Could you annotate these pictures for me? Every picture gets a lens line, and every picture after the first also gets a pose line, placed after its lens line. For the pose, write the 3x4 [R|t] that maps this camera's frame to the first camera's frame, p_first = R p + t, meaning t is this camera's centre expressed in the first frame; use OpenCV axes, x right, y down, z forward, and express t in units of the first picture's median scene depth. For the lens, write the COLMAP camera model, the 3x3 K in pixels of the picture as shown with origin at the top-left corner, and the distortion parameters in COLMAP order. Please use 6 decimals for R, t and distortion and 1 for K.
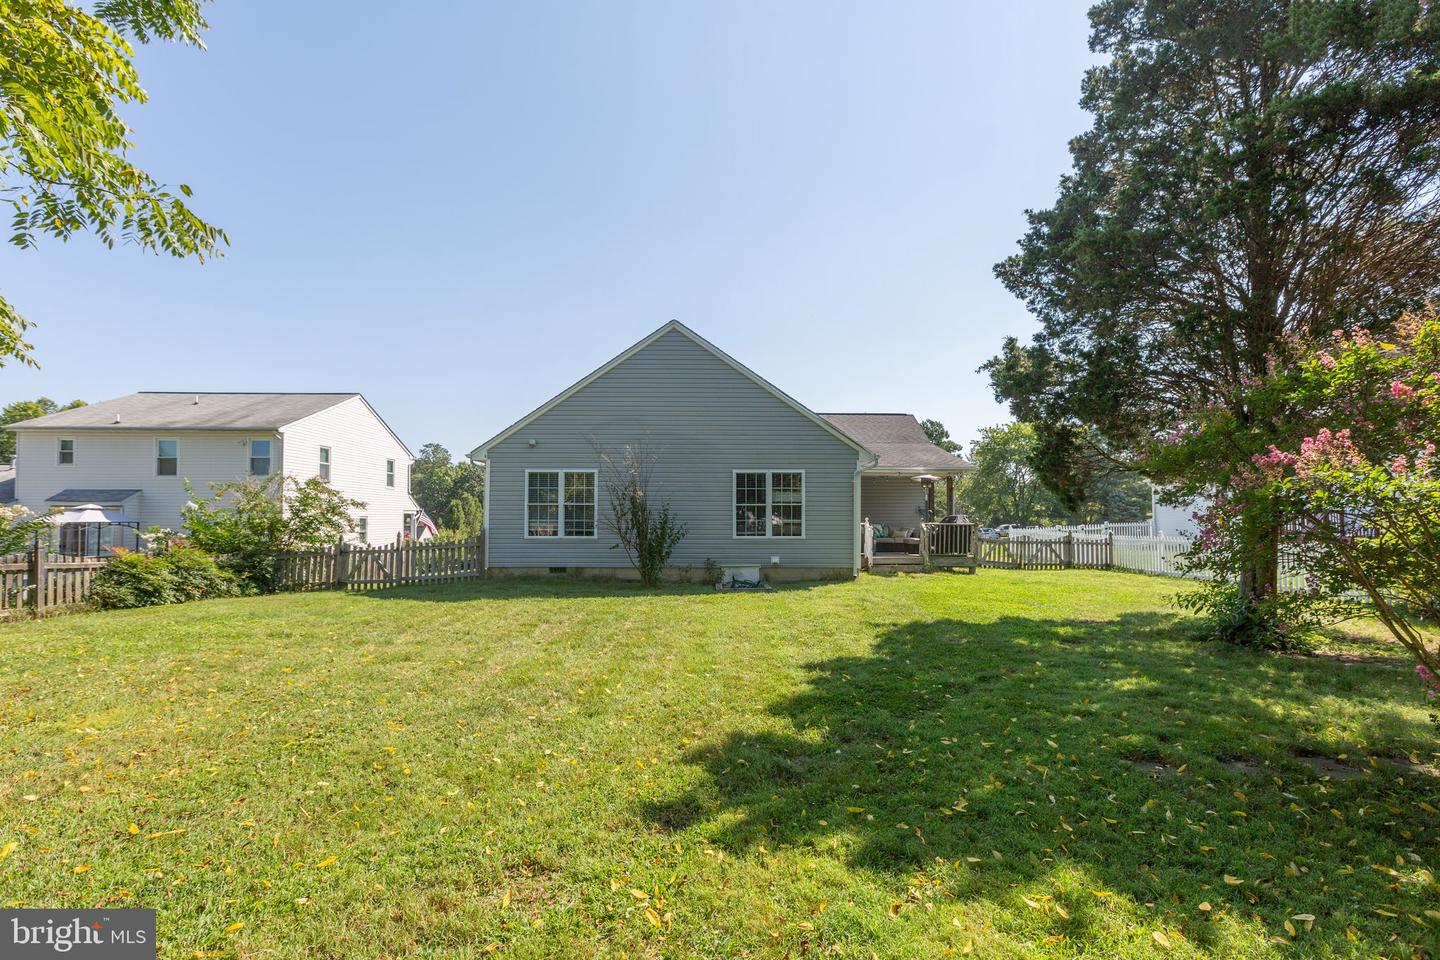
lens RADIAL K [[665.7, 0, 725.4], [0, 665.7, 498.1], [0, 0, 1]] dist [-0.000903, -0.000026]
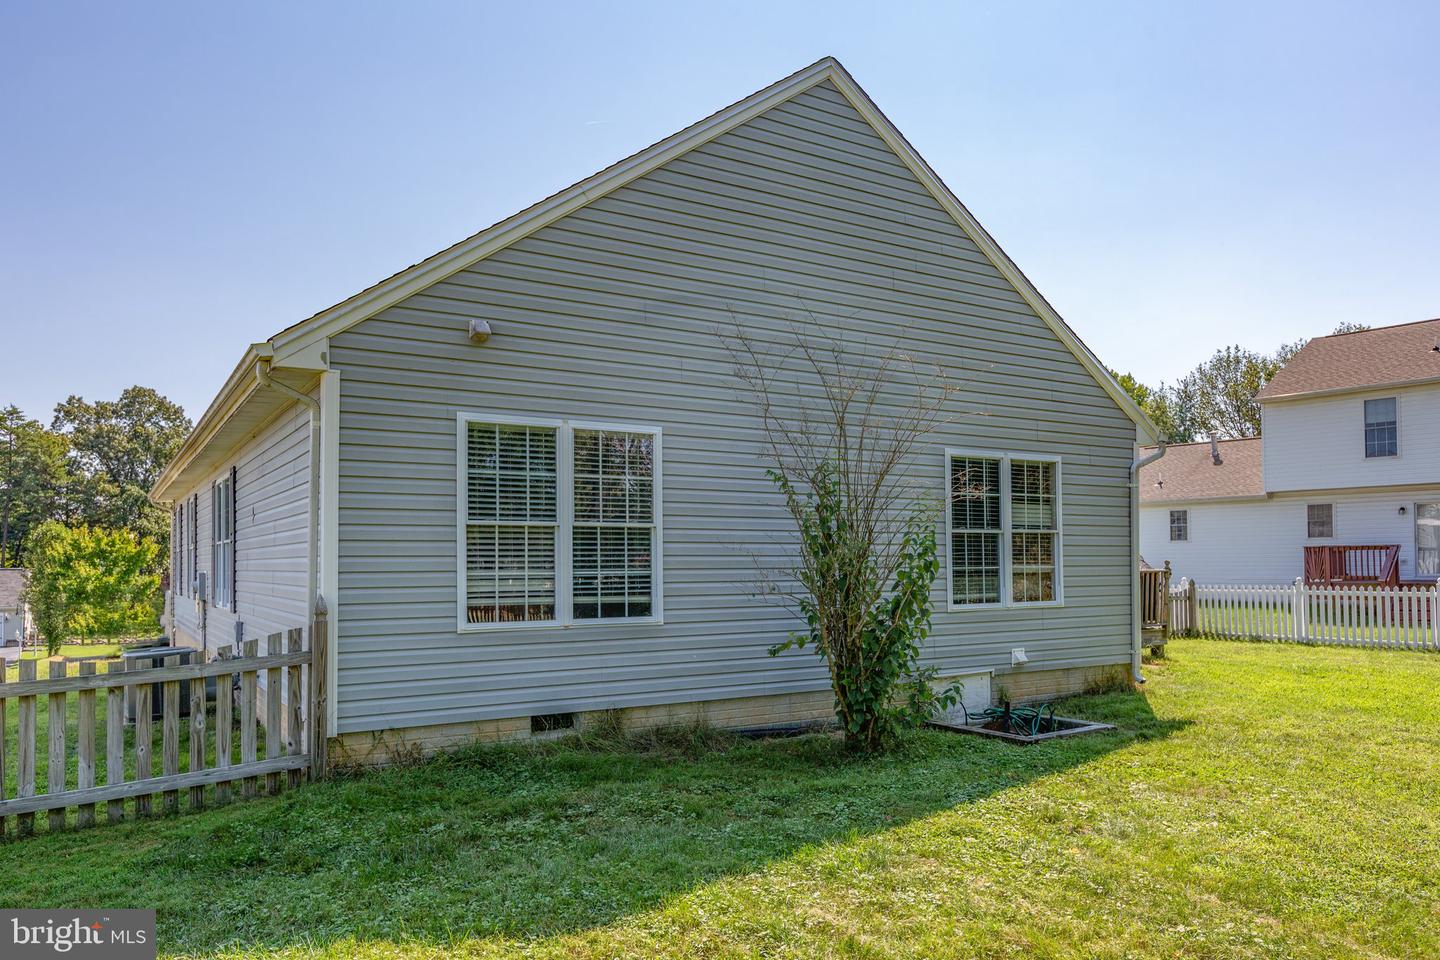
lens RADIAL K [[1028.0, 0, 757.4], [0, 1028.0, 541.2], [0, 0, 1]] dist [-0.001371, -0.002949]
pose [[0.846358, 0.004404, 0.532597, -0.438417], [-0.010031, 0.999920, 0.007672, 0.012841], [-0.532521, -0.011835, 0.846334, 0.512235]]
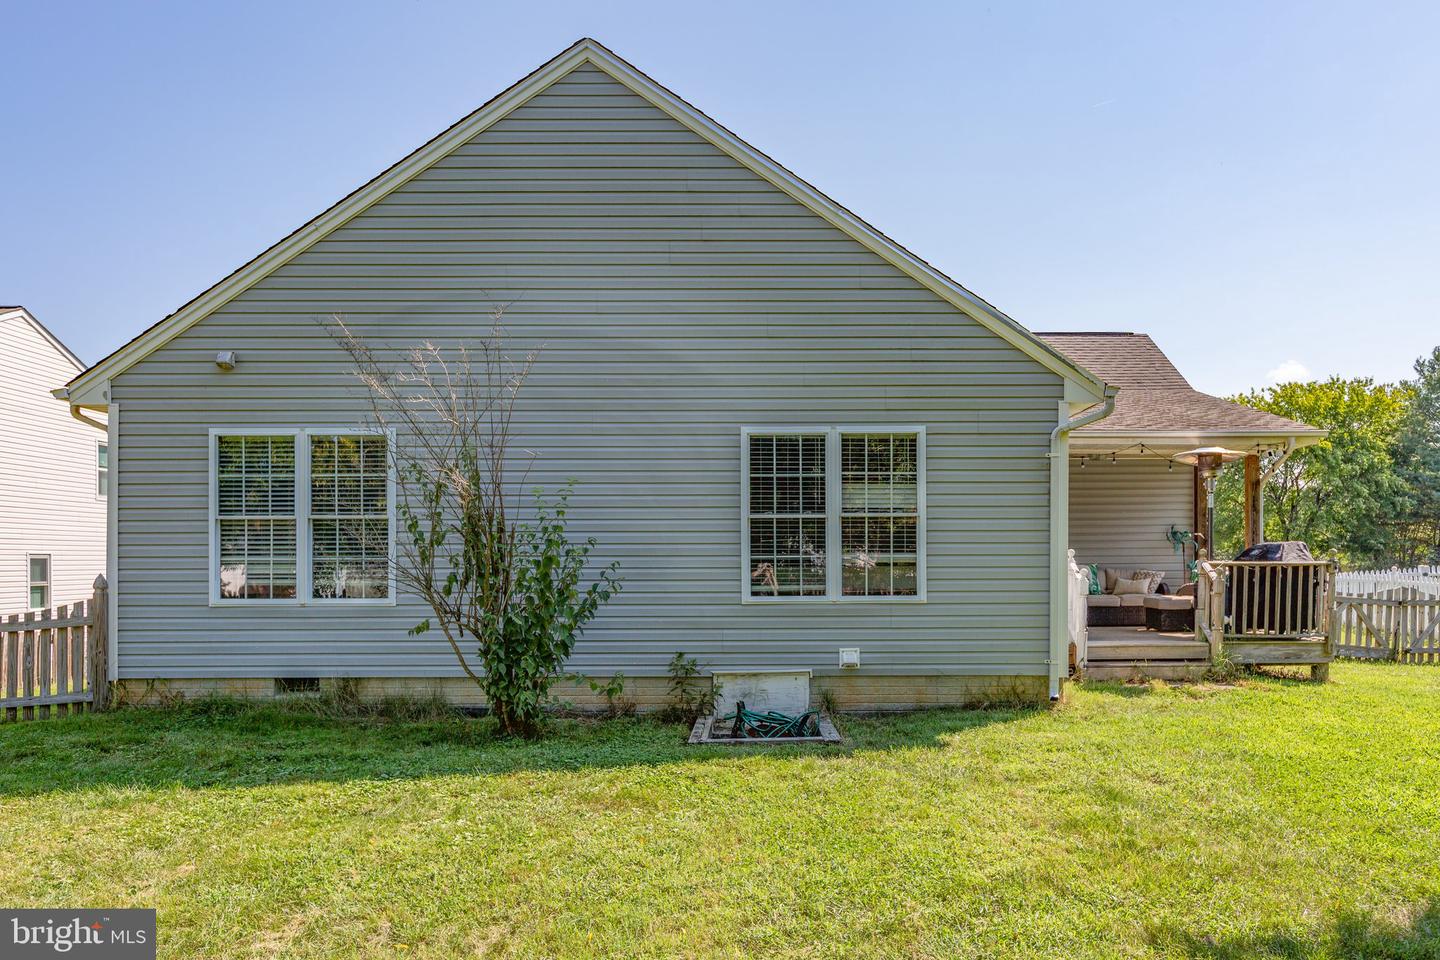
lens RADIAL K [[1075.9, 0, 776.6], [0, 1075.9, 561.2], [0, 0, 1]] dist [0.003168, -0.001704]
pose [[0.999968, -0.004992, -0.006199, 0.035749], [0.005200, 0.999407, 0.034045, 0.014902], [0.006025, -0.034076, 0.999401, 0.368481]]
